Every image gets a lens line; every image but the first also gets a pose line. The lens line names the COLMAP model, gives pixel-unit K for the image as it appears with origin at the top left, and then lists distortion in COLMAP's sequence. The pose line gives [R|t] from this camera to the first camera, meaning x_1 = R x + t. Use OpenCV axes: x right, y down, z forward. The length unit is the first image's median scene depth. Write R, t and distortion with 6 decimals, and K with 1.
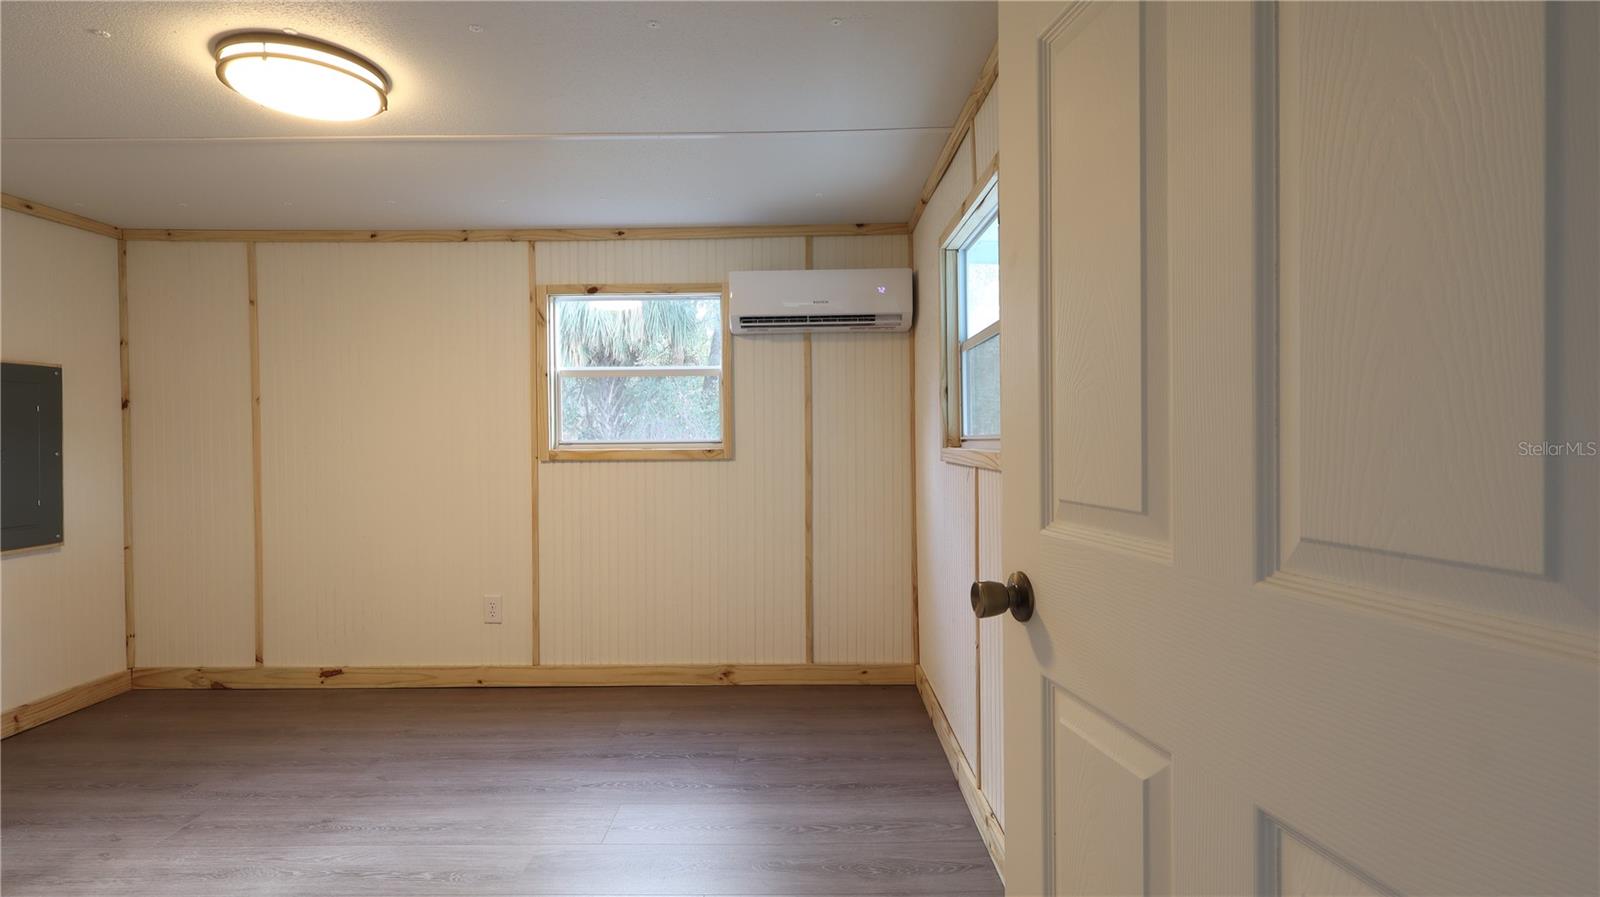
lens RADIAL K [[769.7, 0, 802.2], [0, 769.7, 447.3], [0, 0, 1]] dist [-0.002904, 0.002220]
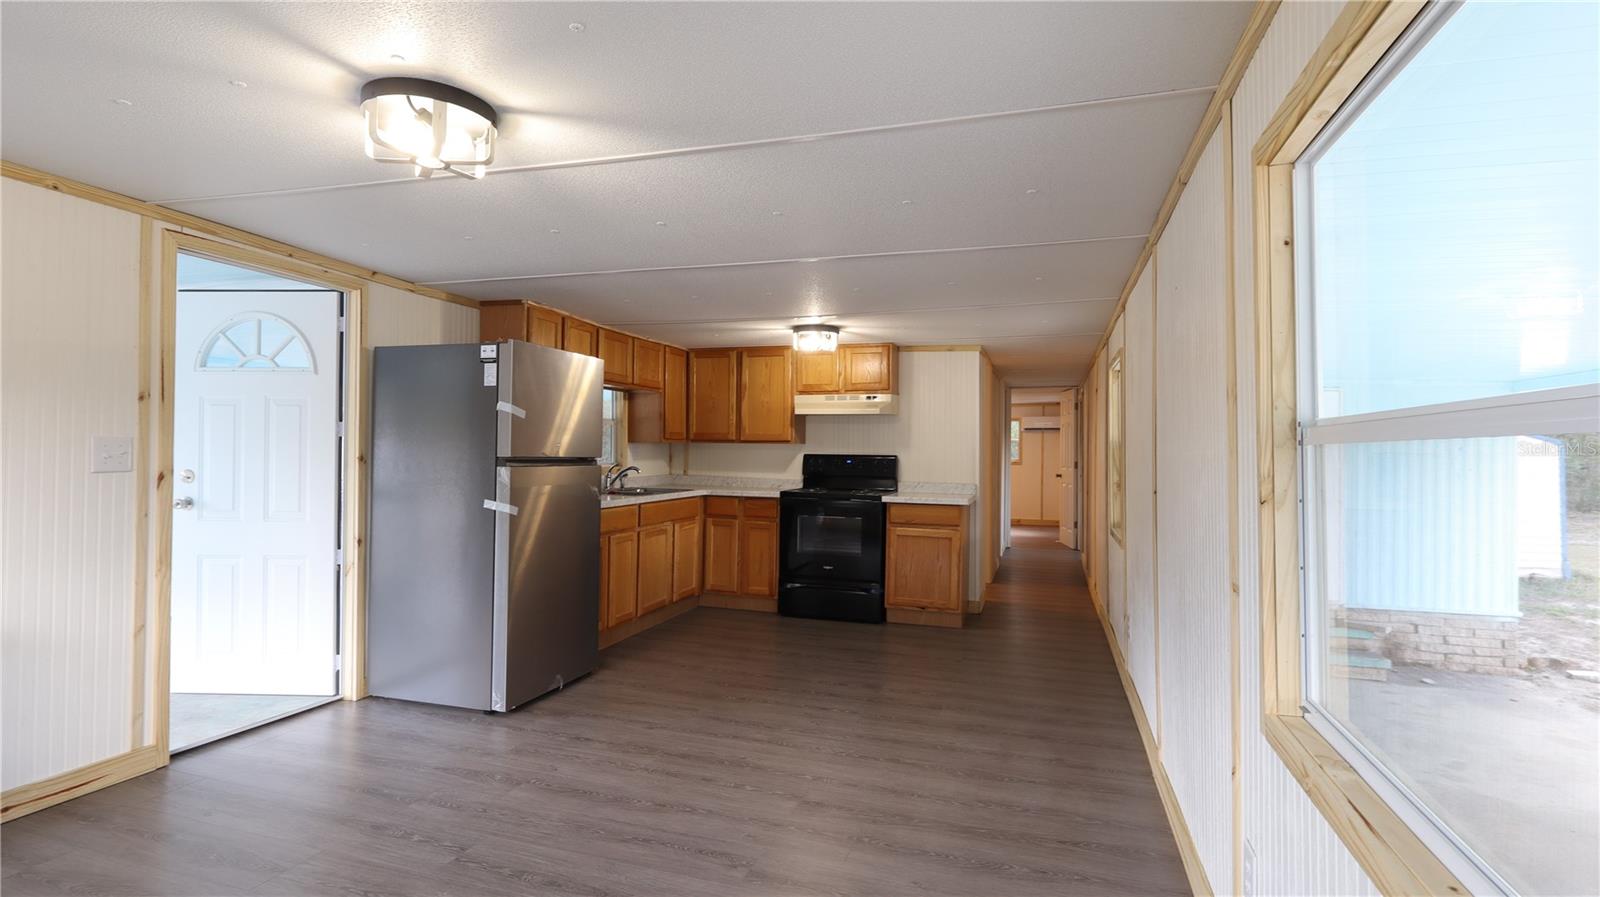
lens RADIAL K [[769.7, 0, 802.2], [0, 769.7, 447.3], [0, 0, 1]] dist [-0.002904, 0.002220]
pose [[0.954141, 0.015048, -0.298980, 0.012748], [-0.019716, 0.999726, -0.012603, 0.001587], [0.298709, 0.017920, 0.954176, -2.970894]]
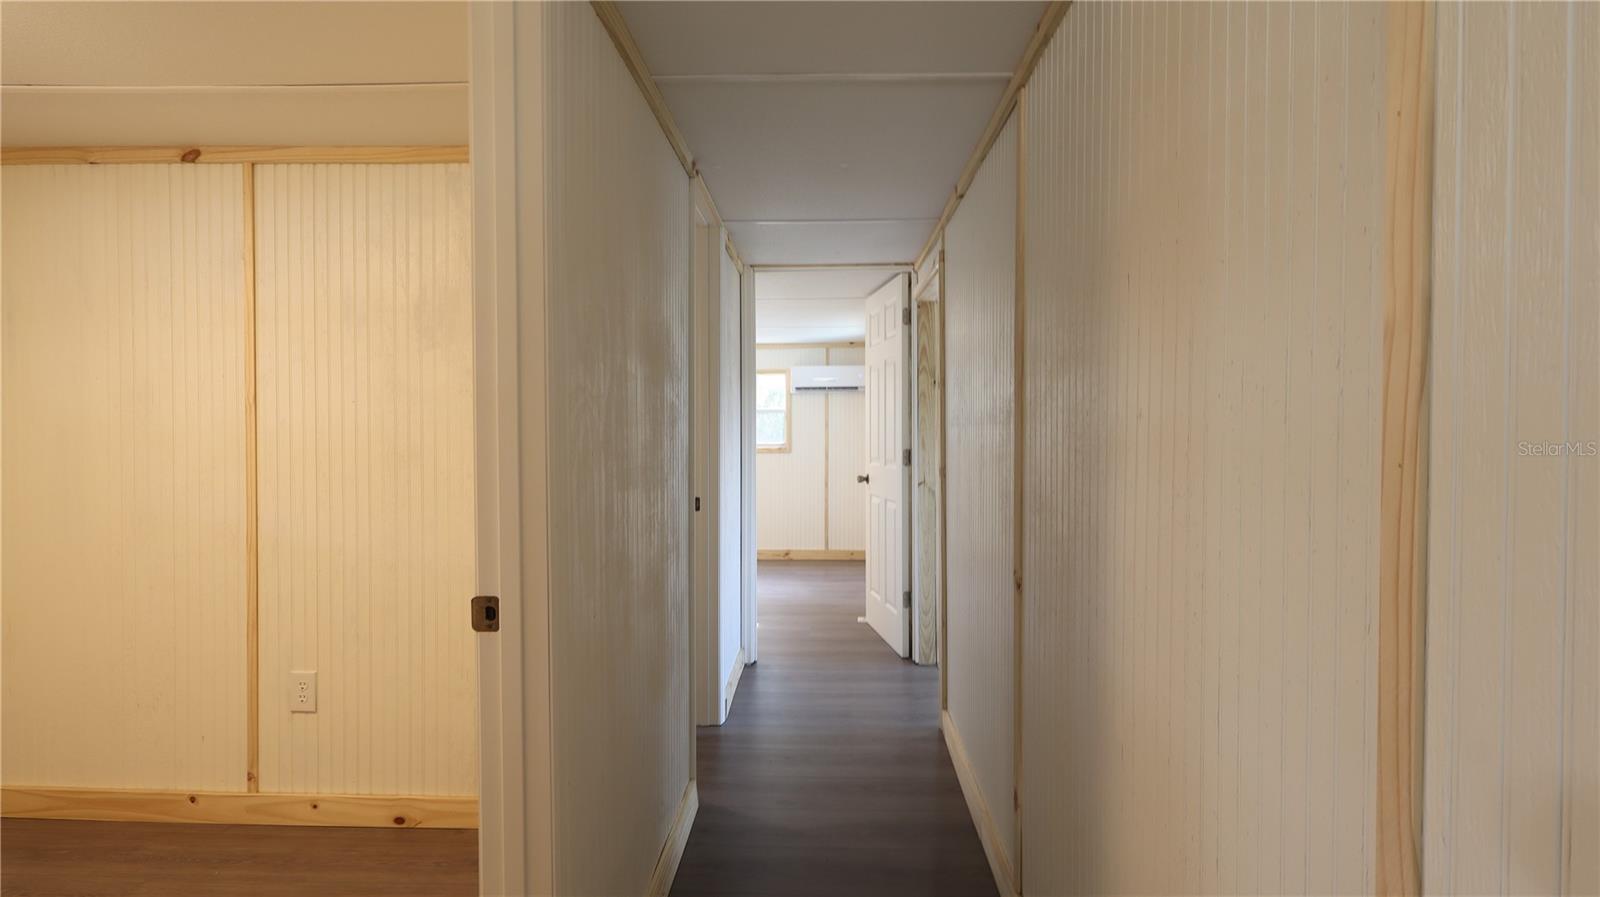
lens RADIAL K [[769.7, 0, 802.2], [0, 769.7, 447.3], [0, 0, 1]] dist [-0.002904, 0.002220]
pose [[0.999603, 0.008114, -0.026995, -0.001671], [-0.007999, 0.999958, 0.004378, -0.007458], [0.027029, -0.004160, 0.999626, -1.127558]]
